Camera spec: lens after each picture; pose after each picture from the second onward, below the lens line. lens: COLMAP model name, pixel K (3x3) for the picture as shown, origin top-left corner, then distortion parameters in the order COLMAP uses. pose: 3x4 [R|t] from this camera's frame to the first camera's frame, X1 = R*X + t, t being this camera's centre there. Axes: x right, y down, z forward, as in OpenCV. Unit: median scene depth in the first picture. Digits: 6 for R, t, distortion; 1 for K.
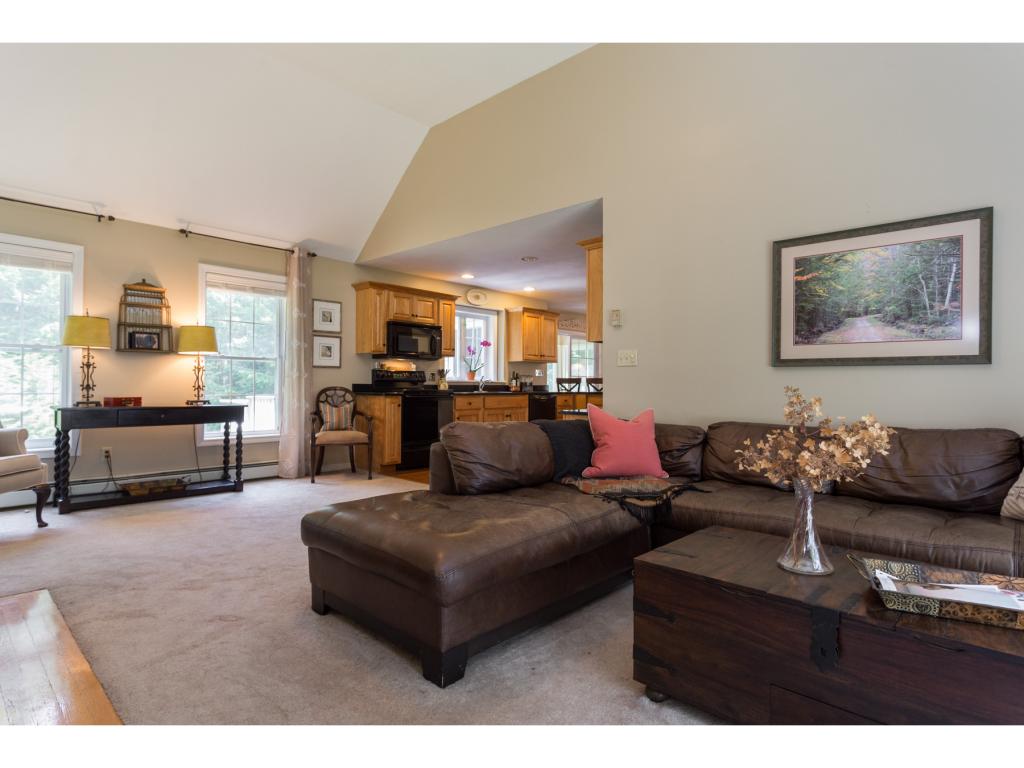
lens RADIAL K [[548.4, 0, 509.7], [0, 548.4, 384.1], [0, 0, 1]] dist [-0.000081, -0.000617]
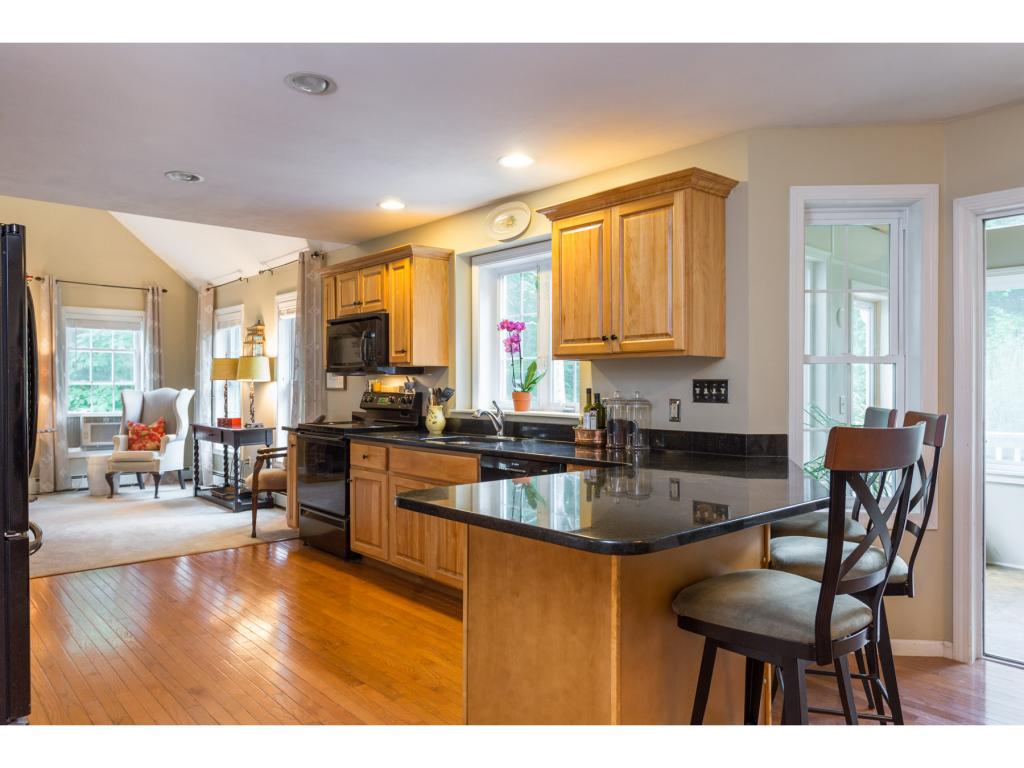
lens RADIAL K [[706.5, 0, 511.0], [0, 706.5, 385.8], [0, 0, 1]] dist [-0.007993, -0.000496]
pose [[-0.097692, -0.006120, -0.995198, 0.629639], [0.003939, 0.999971, -0.006536, -0.029745], [0.995209, -0.004559, -0.097665, 1.329377]]
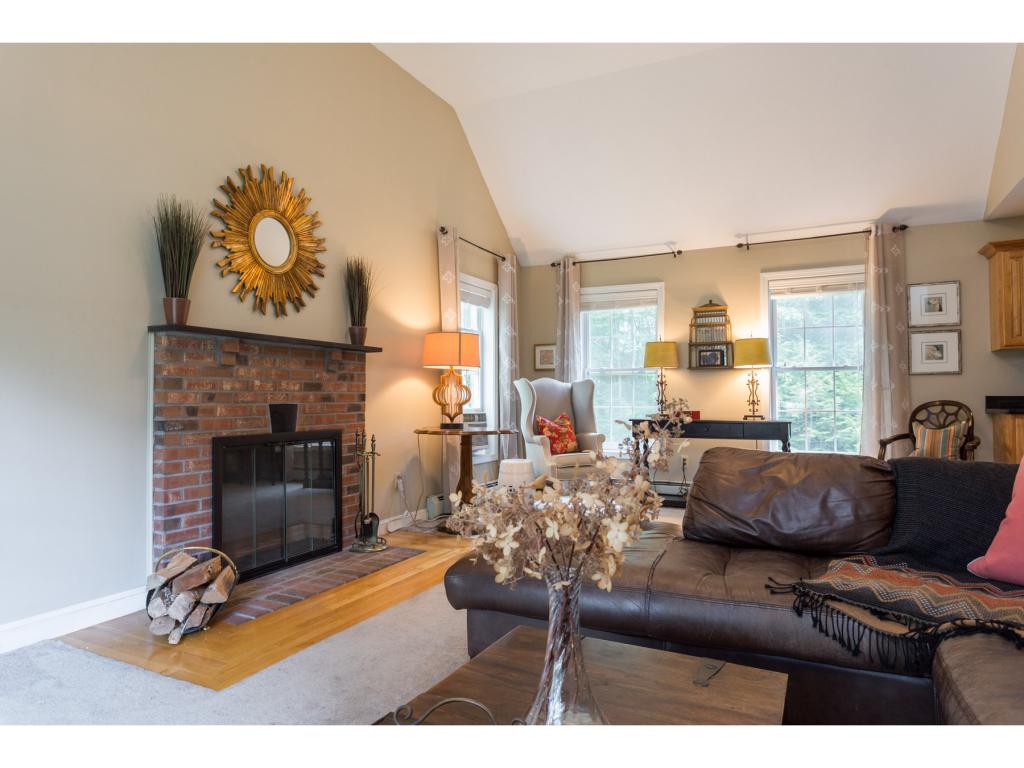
lens RADIAL K [[633.5, 0, 510.3], [0, 633.5, 380.0], [0, 0, 1]] dist [0.005179, 0.001520]
pose [[0.292456, -0.035901, -0.955605, 0.305097], [0.007433, 0.999350, -0.035270, 0.002884], [0.956250, 0.003212, 0.292533, 0.212833]]
